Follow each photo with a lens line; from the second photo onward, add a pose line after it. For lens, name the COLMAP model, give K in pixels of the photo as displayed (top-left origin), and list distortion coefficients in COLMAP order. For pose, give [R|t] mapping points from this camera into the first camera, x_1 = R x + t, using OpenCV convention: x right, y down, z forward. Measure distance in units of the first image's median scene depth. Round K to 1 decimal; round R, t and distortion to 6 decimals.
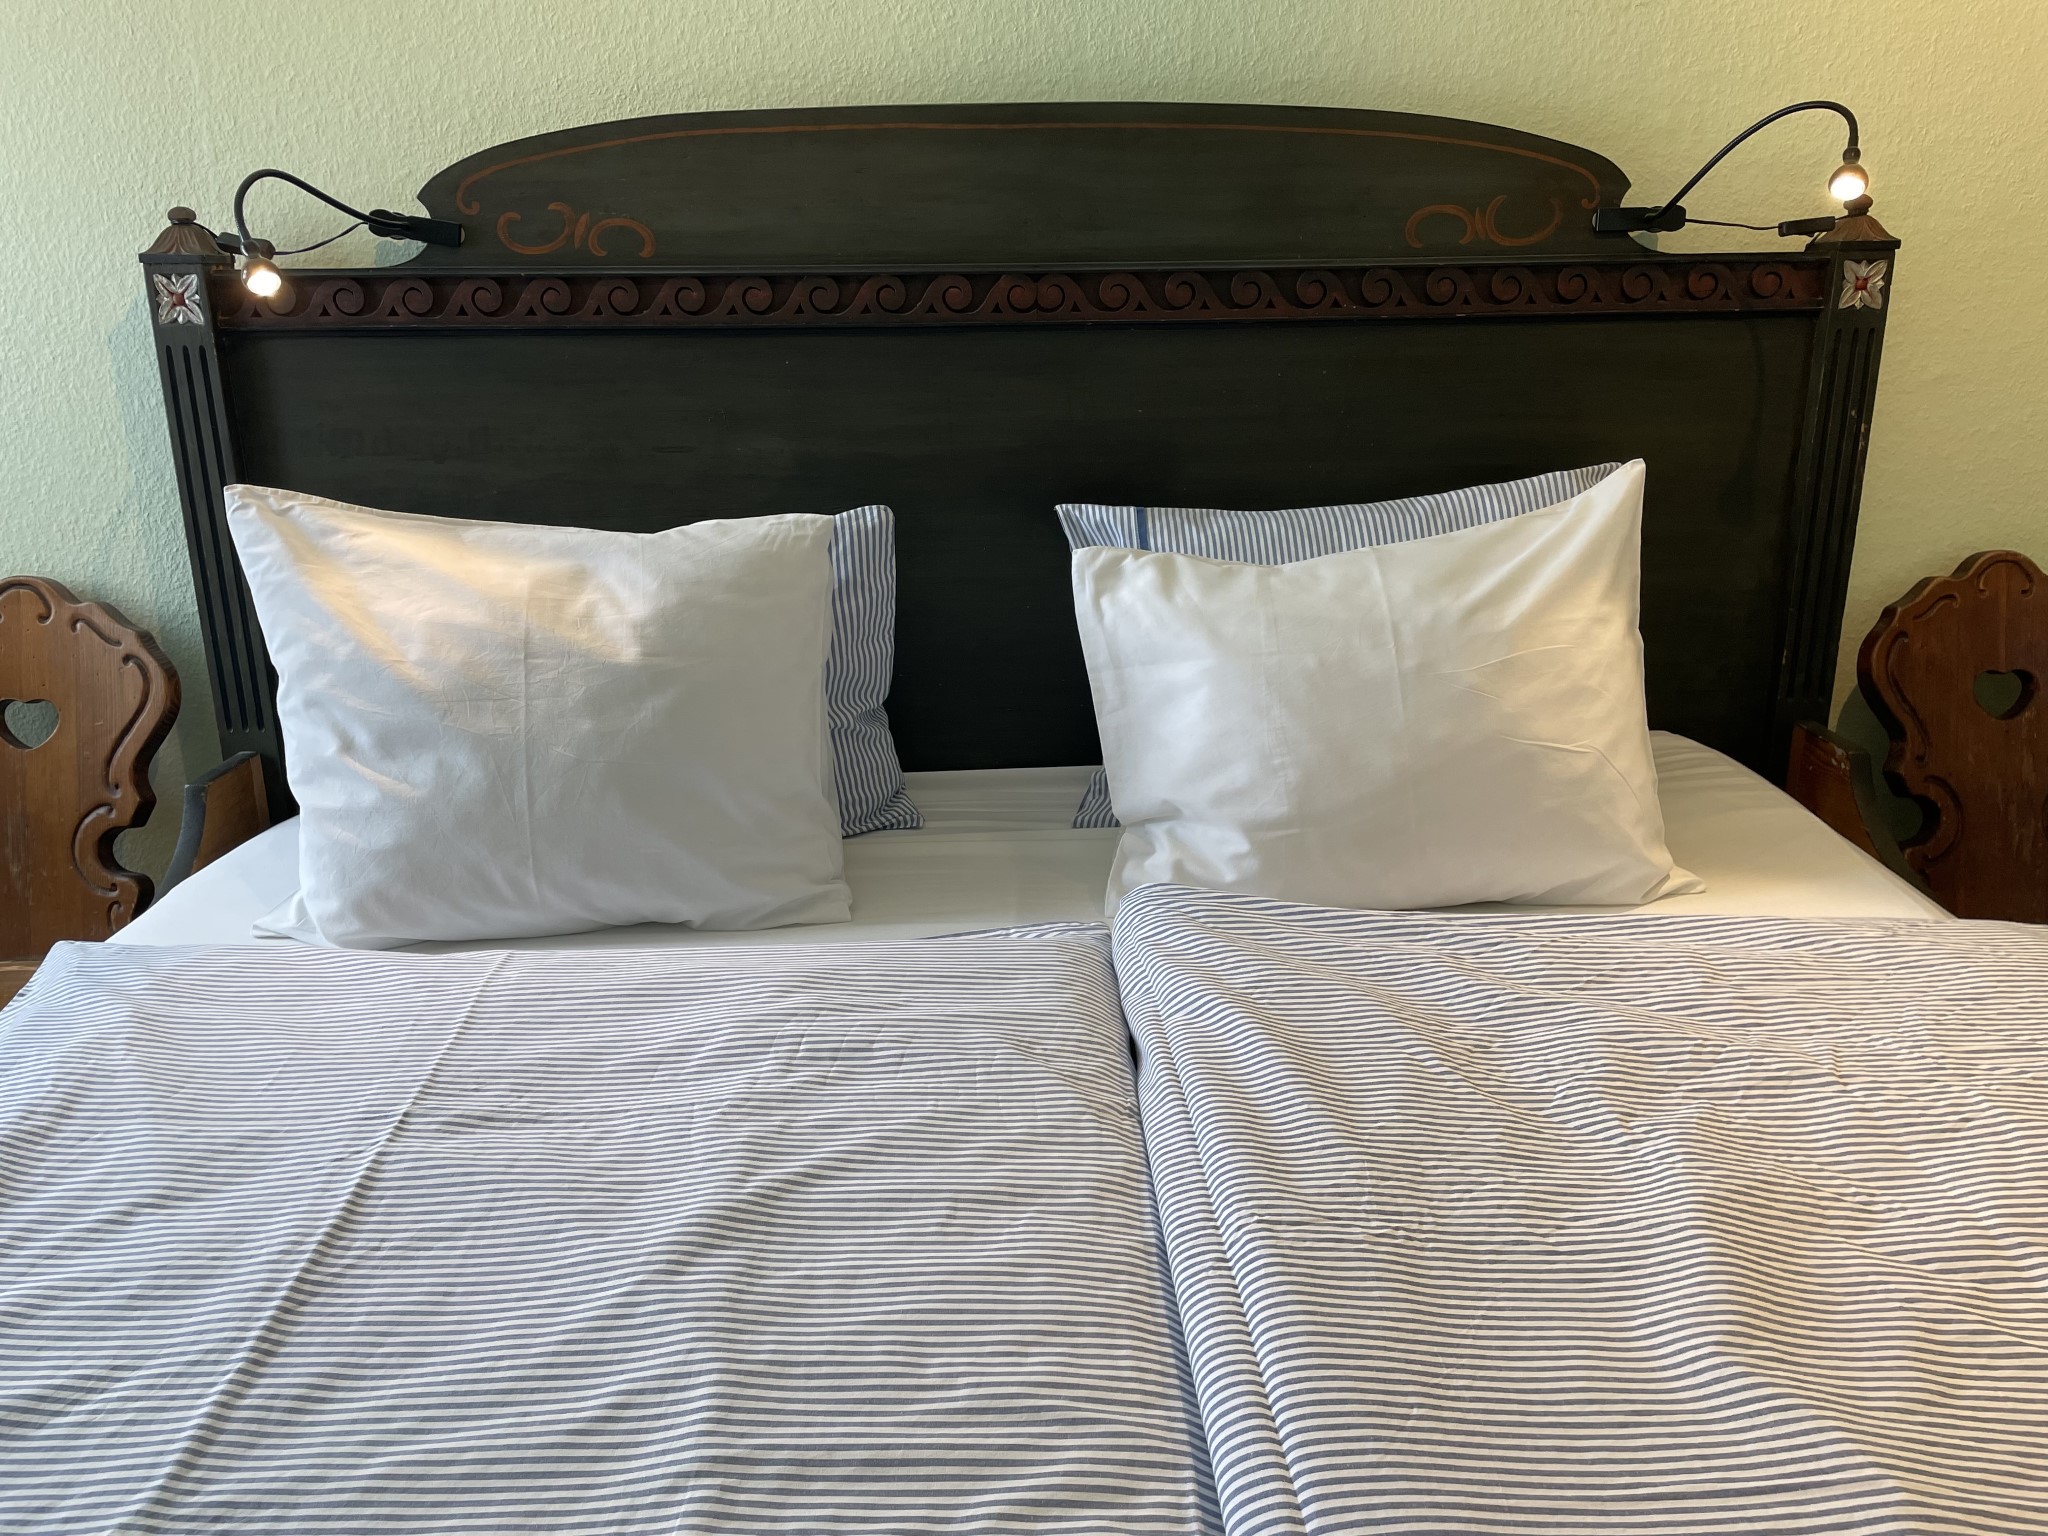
lens RADIAL K [[1598.1, 0, 949.9], [0, 1598.1, 746.0], [0, 0, 1]] dist [0.085836, -0.109157]
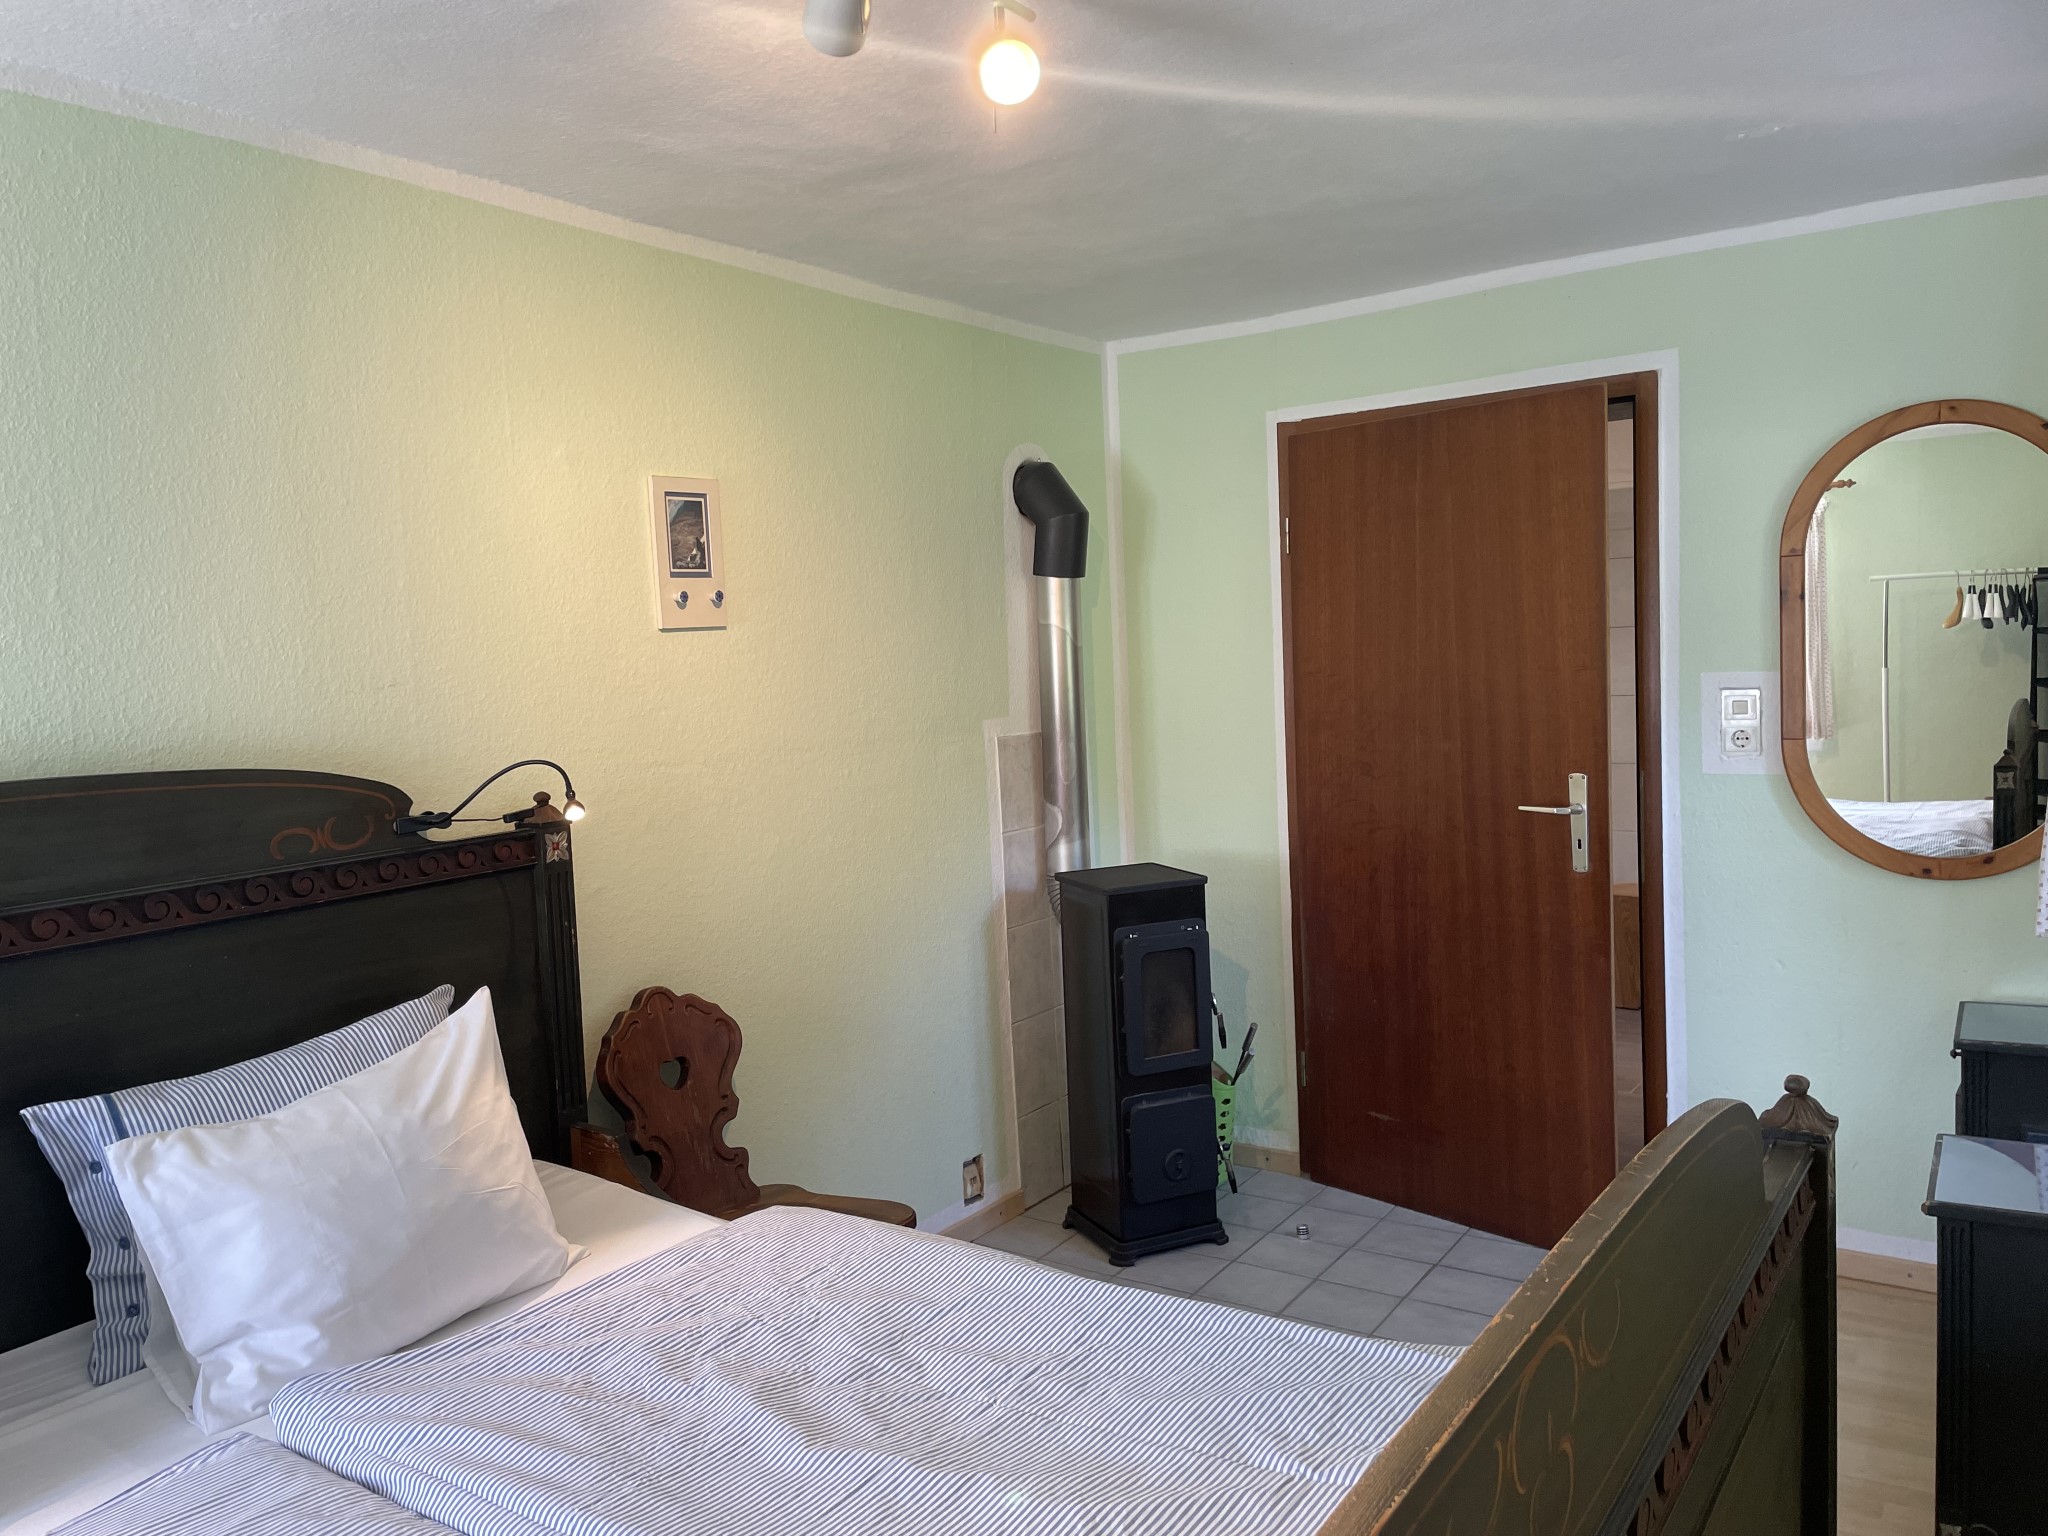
lens RADIAL K [[1545.7, 0, 1008.6], [0, 1545.7, 754.8], [0, 0, 1]] dist [0.098521, -0.132138]
pose [[0.600584, -0.073298, 0.796195, -0.392573], [0.262639, 0.958619, -0.109863, -0.085460], [-0.755195, 0.275094, 0.594982, -0.280226]]
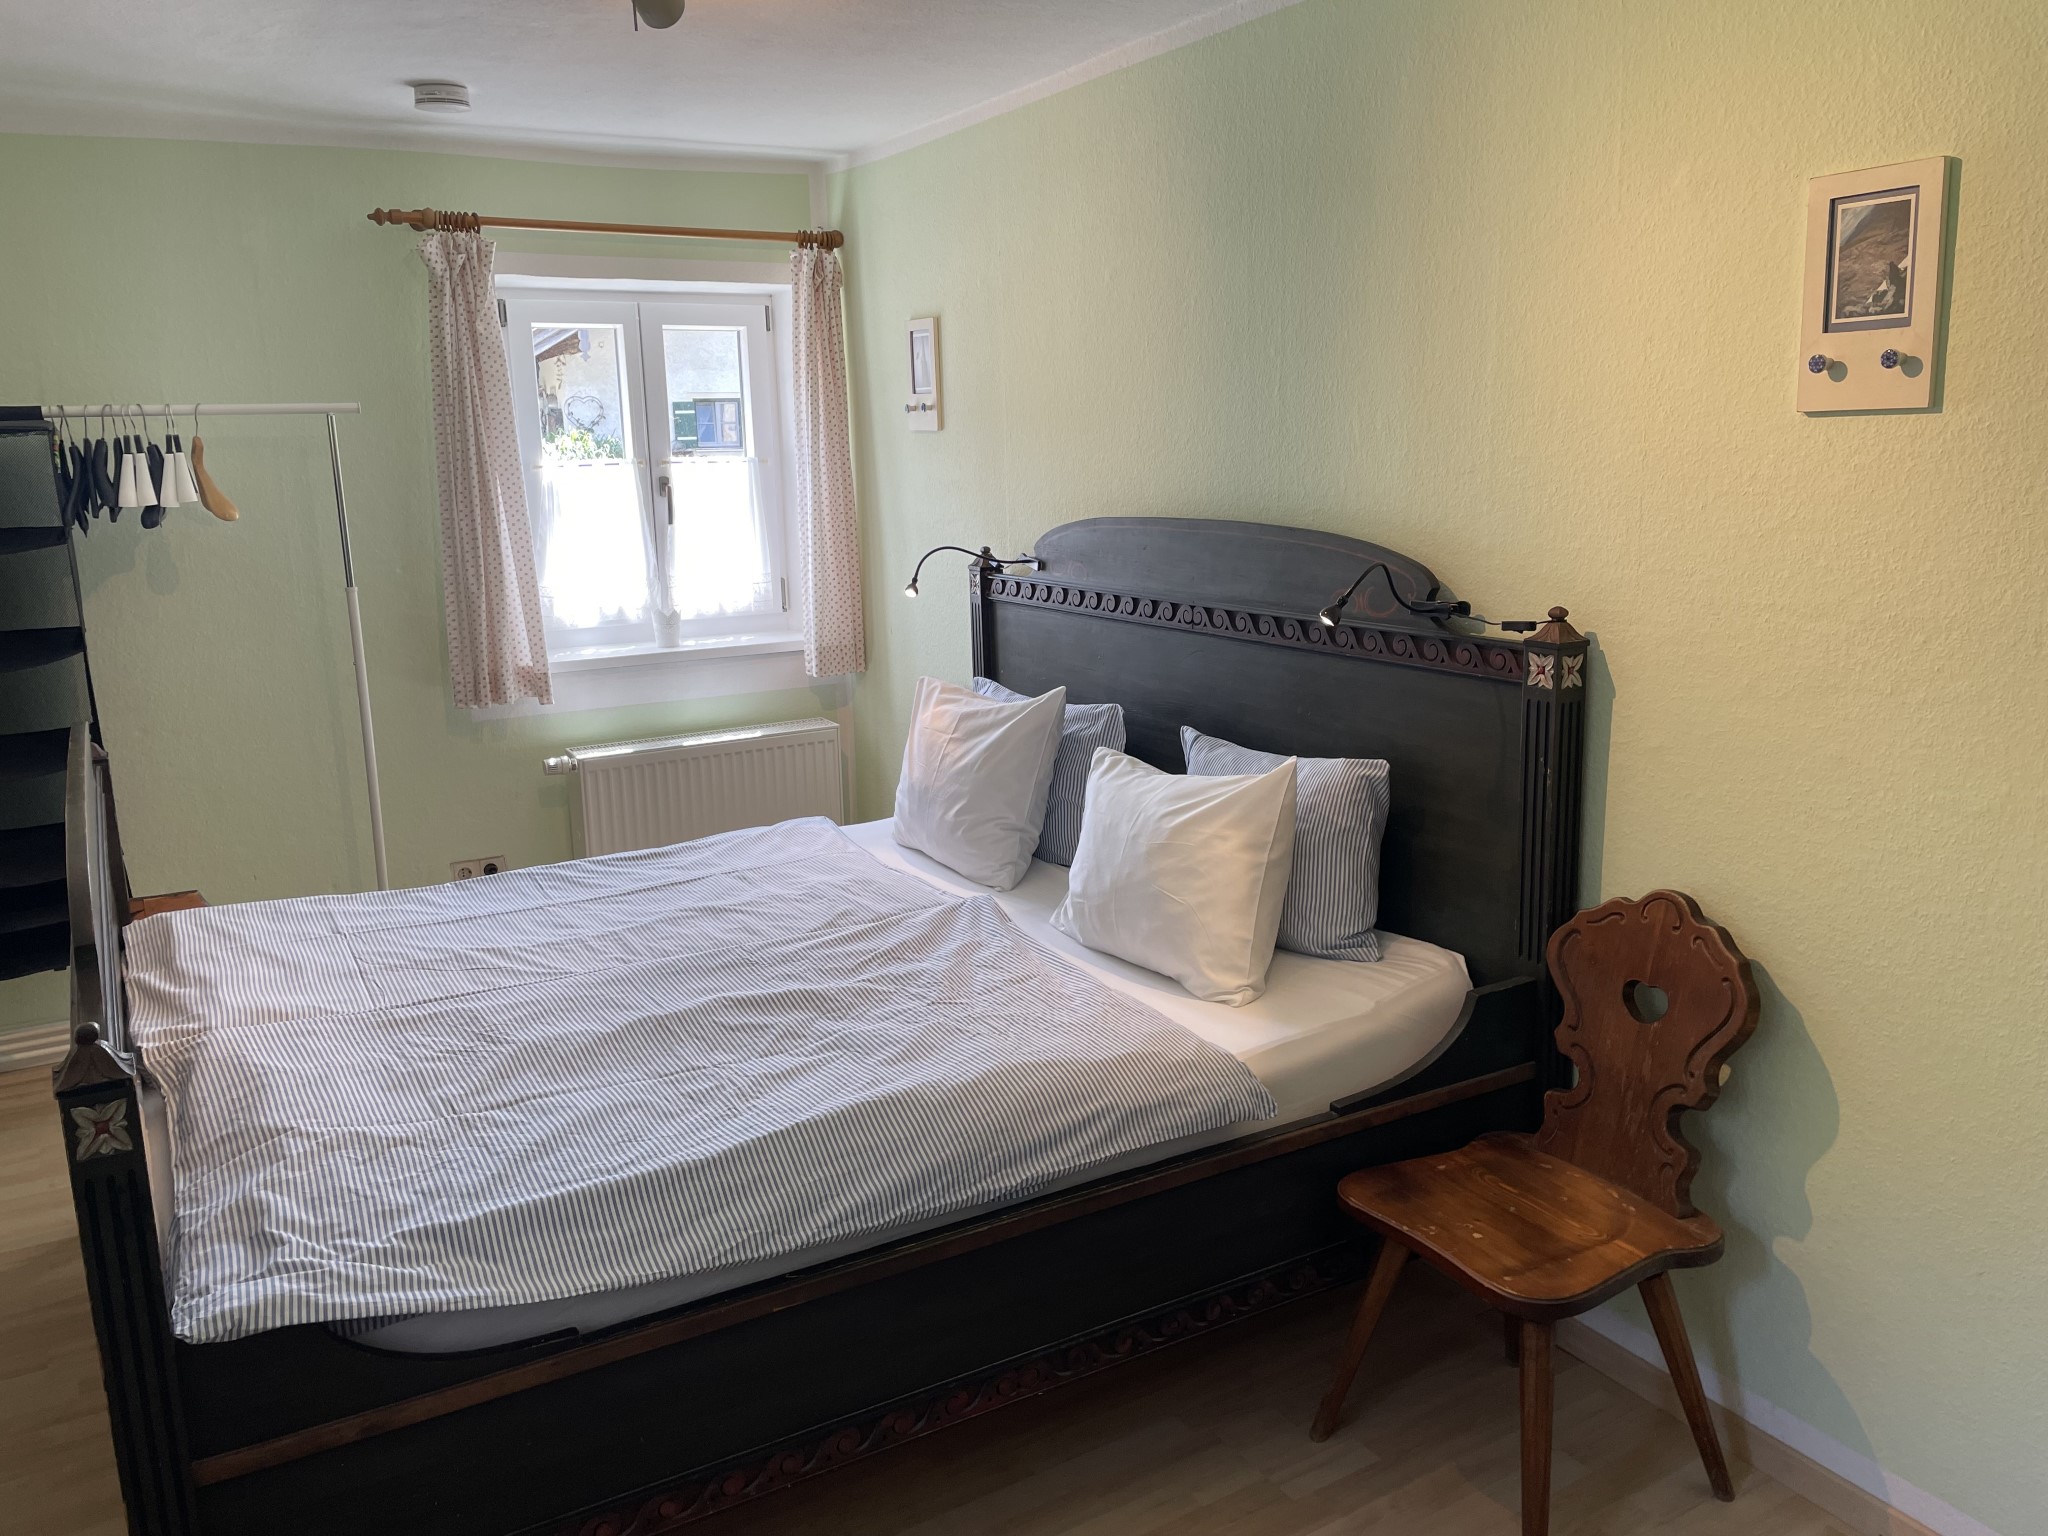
lens RADIAL K [[1545.7, 0, 1008.6], [0, 1545.7, 754.8], [0, 0, 1]] dist [0.098521, -0.132138]
pose [[0.488186, 0.177235, -0.854554, 1.534118], [-0.231195, 0.970444, 0.069194, -0.204328], [0.841560, 0.163789, 0.514733, -0.070386]]
